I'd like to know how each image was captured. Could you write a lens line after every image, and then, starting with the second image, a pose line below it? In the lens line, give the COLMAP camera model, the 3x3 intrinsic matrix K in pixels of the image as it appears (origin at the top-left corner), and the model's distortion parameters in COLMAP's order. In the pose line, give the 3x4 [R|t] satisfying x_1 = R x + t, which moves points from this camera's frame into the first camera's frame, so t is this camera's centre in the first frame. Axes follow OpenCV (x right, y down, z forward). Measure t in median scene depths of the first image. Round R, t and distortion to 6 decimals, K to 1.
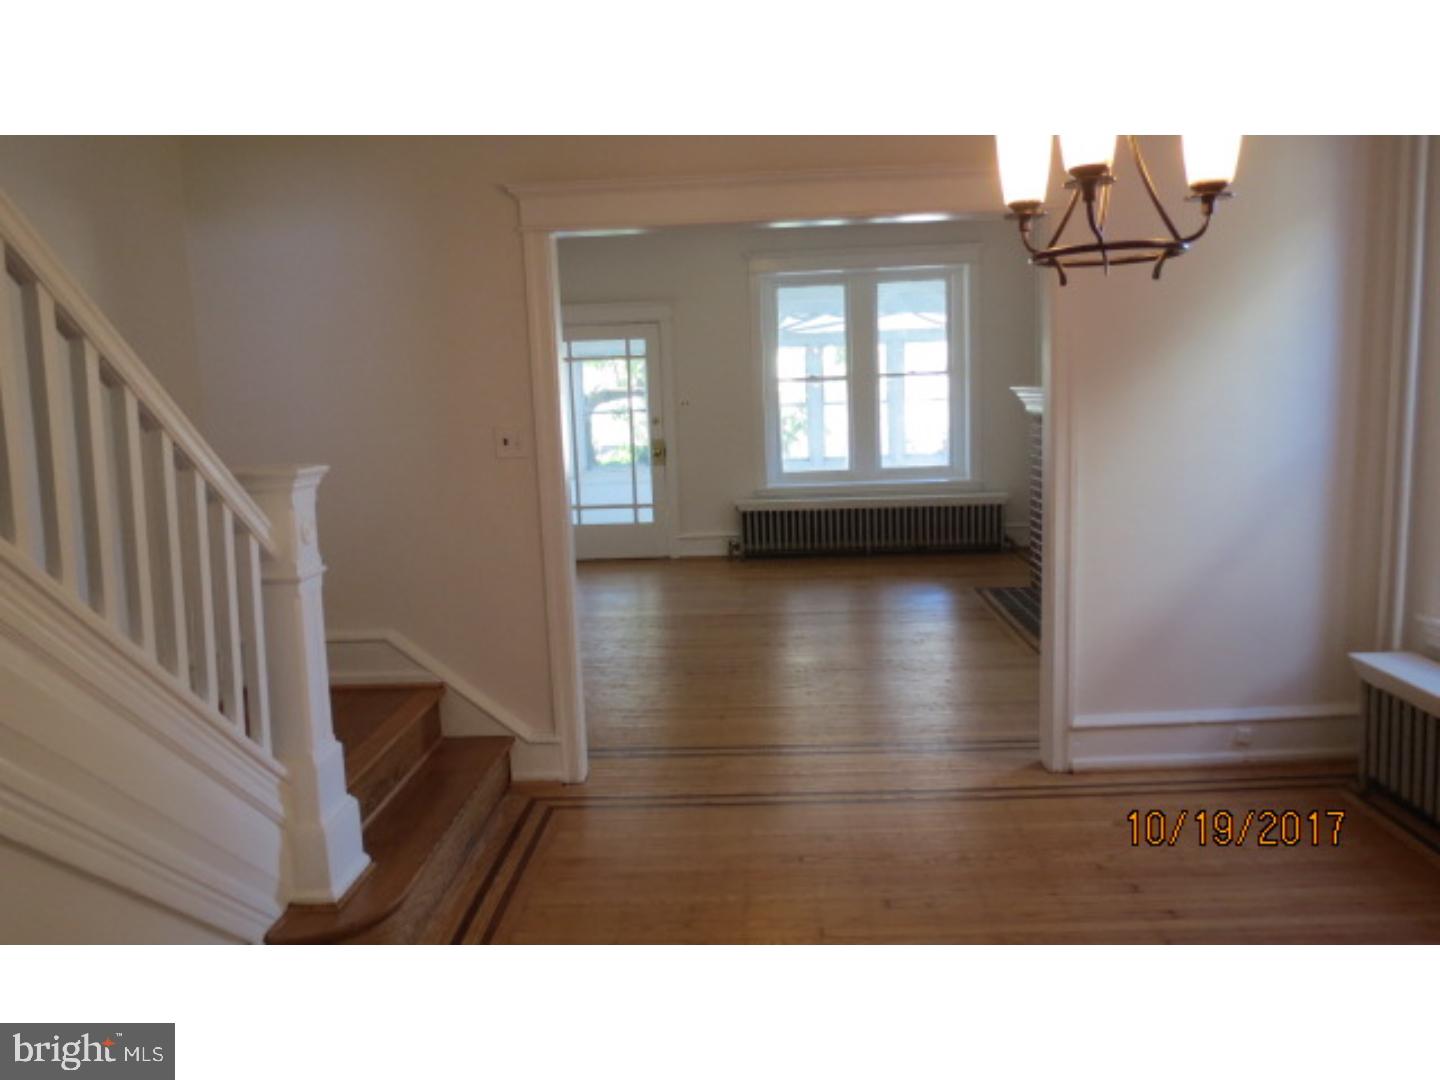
lens RADIAL K [[1024.8, 0, 721.9], [0, 1024.8, 537.0], [0, 0, 1]] dist [-0.034156, 0.020548]
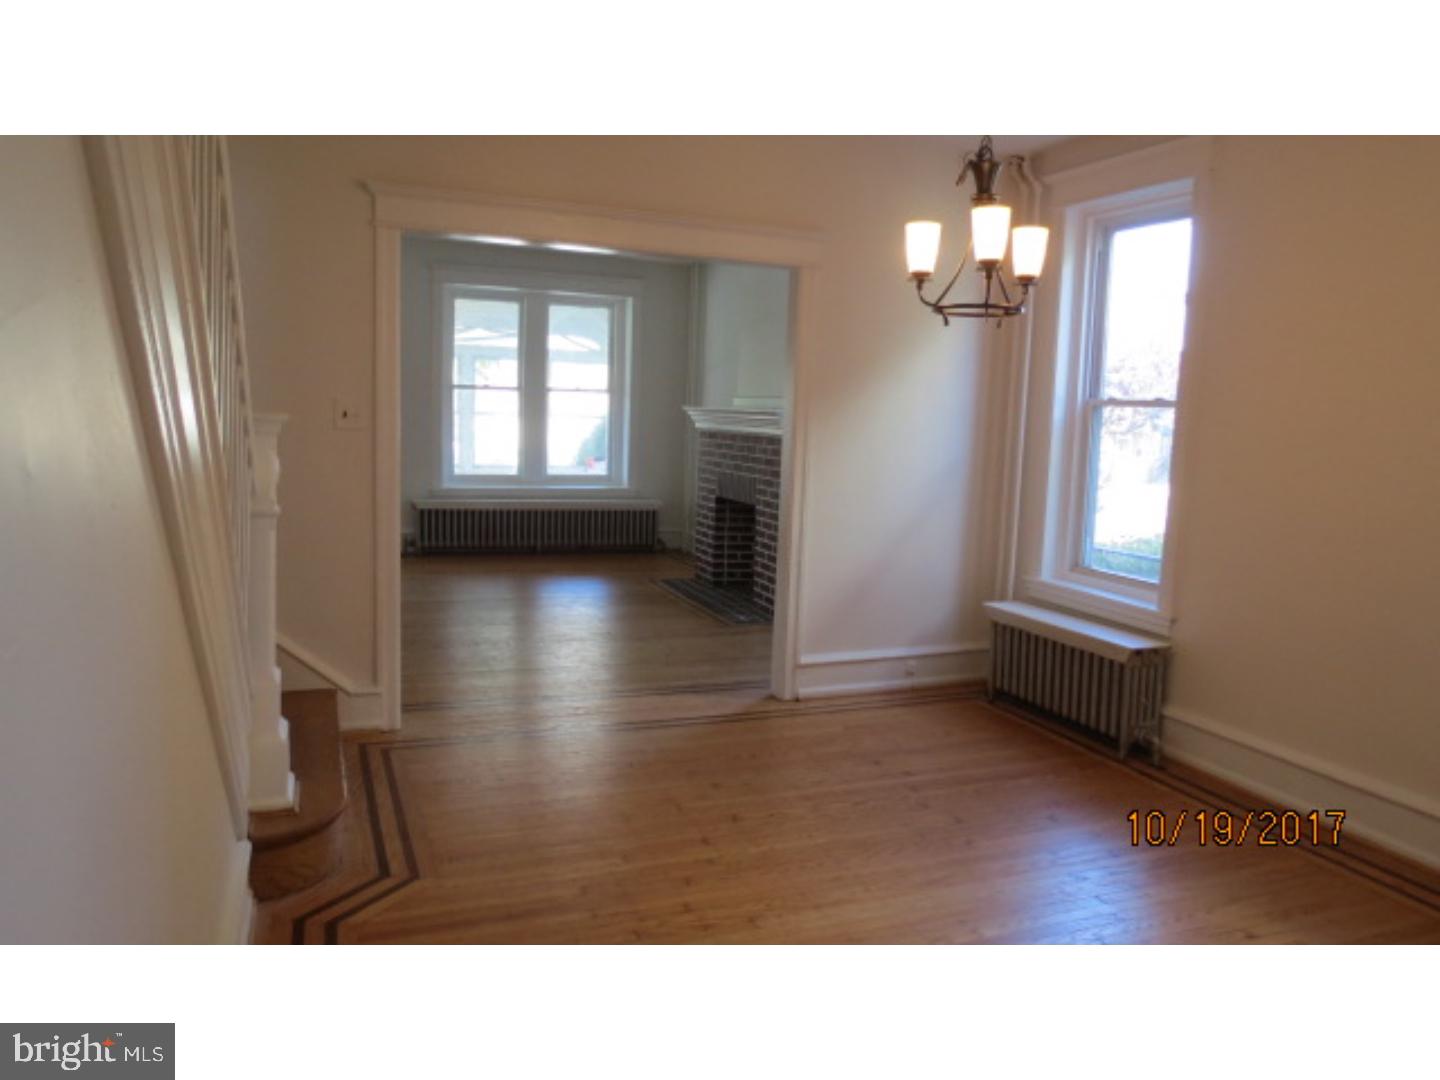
lens RADIAL K [[1024.8, 0, 721.9], [0, 1024.8, 537.0], [0, 0, 1]] dist [-0.034156, 0.020548]
pose [[0.909729, 0.022135, 0.414611, -0.131607], [-0.011971, 0.999561, -0.027098, 0.027768], [-0.415029, 0.019689, 0.909595, -0.066384]]
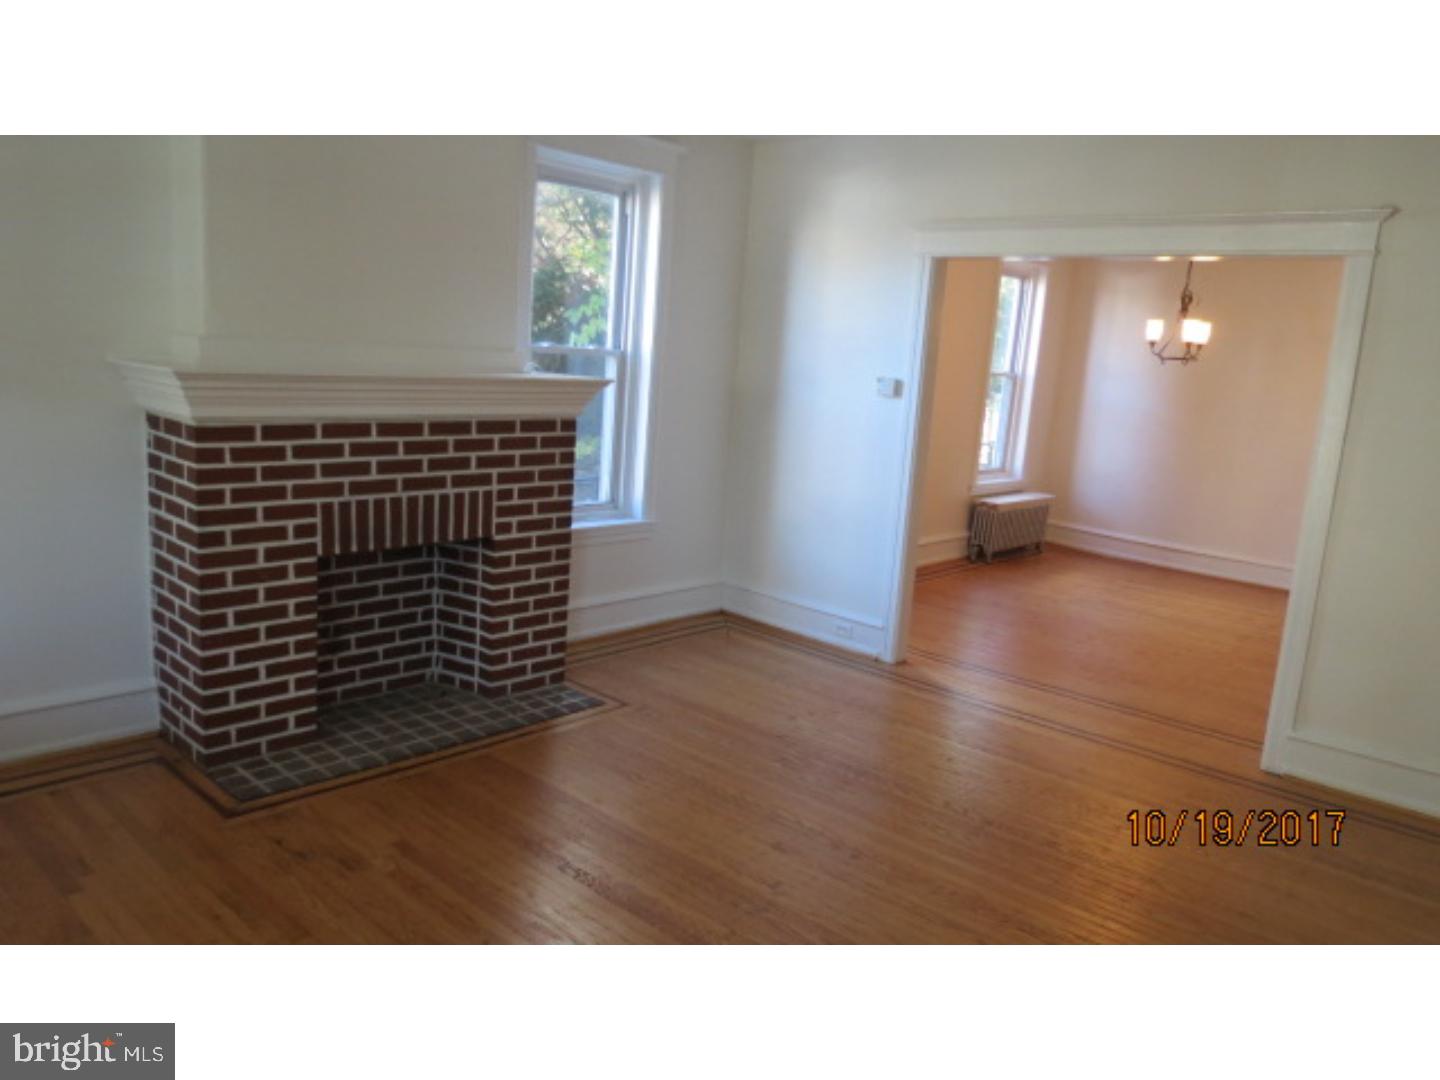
lens RADIAL K [[1024.8, 0, 721.9], [0, 1024.8, 537.0], [0, 0, 1]] dist [-0.034156, 0.020548]
pose [[-0.764808, -0.128230, 0.631368, -0.160125], [0.062971, 0.960421, 0.271340, -0.150900], [-0.641174, 0.247281, -0.726463, 0.986155]]
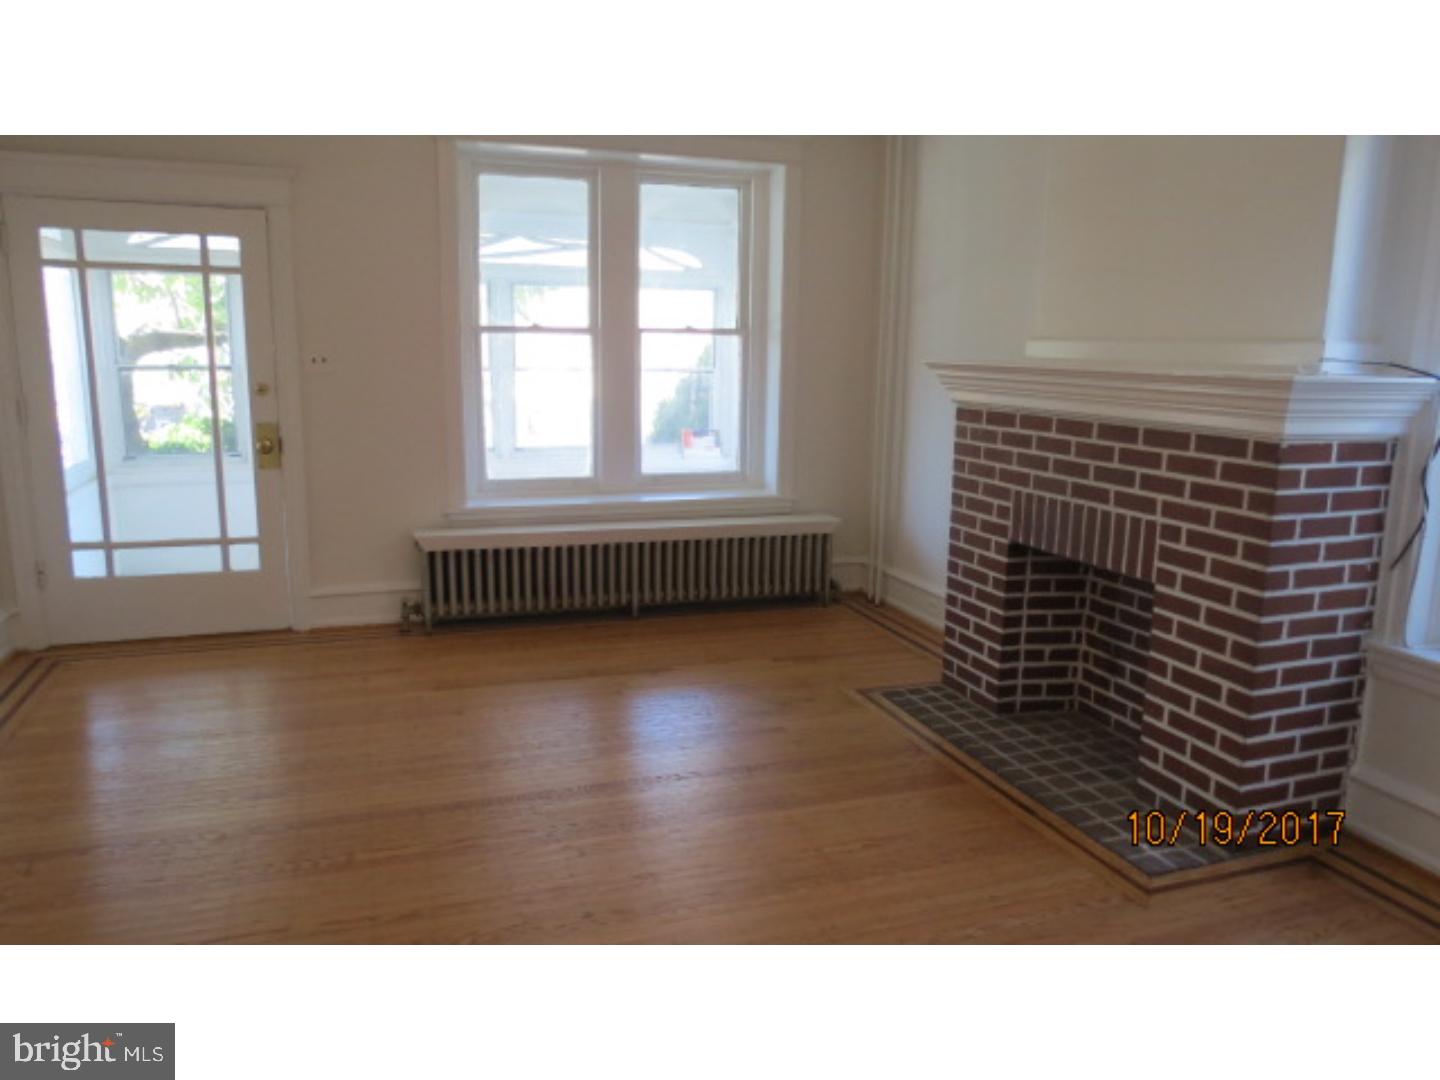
lens RADIAL K [[1024.8, 0, 721.9], [0, 1024.8, 537.0], [0, 0, 1]] dist [-0.034156, 0.020548]
pose [[0.922638, -0.017653, 0.385264, -0.050231], [0.004612, 0.999386, 0.034746, -0.052896], [-0.385641, -0.030281, 0.922152, 0.404129]]
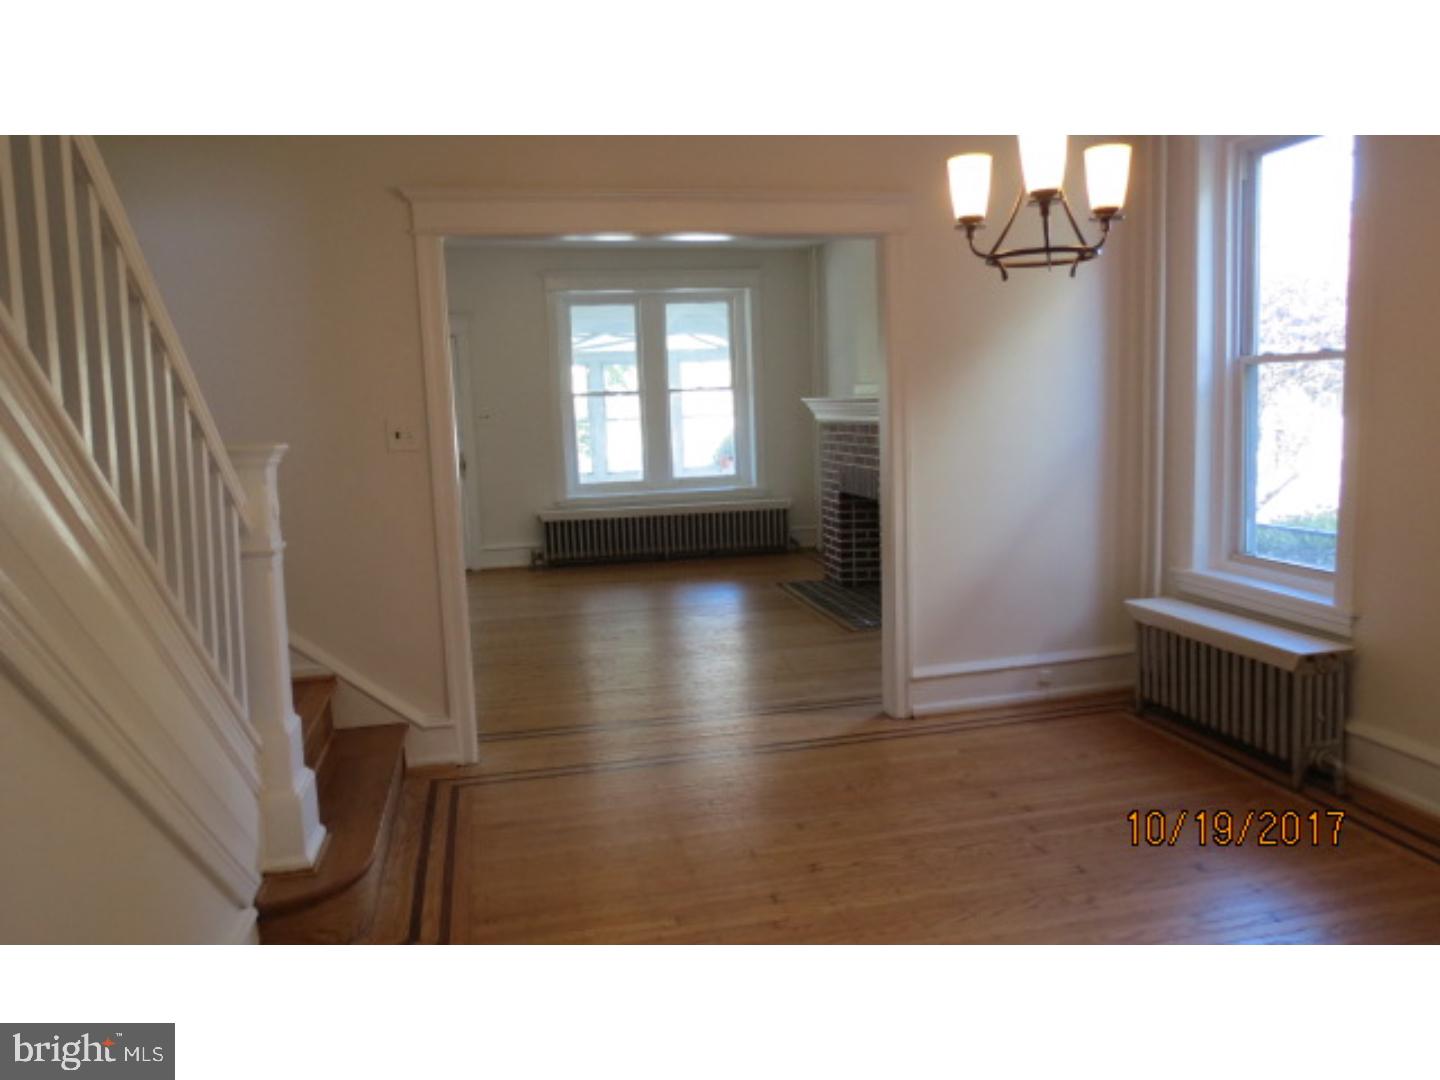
lens RADIAL K [[1024.8, 0, 721.9], [0, 1024.8, 537.0], [0, 0, 1]] dist [-0.034156, 0.020548]
pose [[0.966235, -0.029275, 0.255994, -0.072630], [0.036241, 0.999089, -0.022538, 0.020095], [-0.255101, 0.031055, 0.966416, -0.034241]]
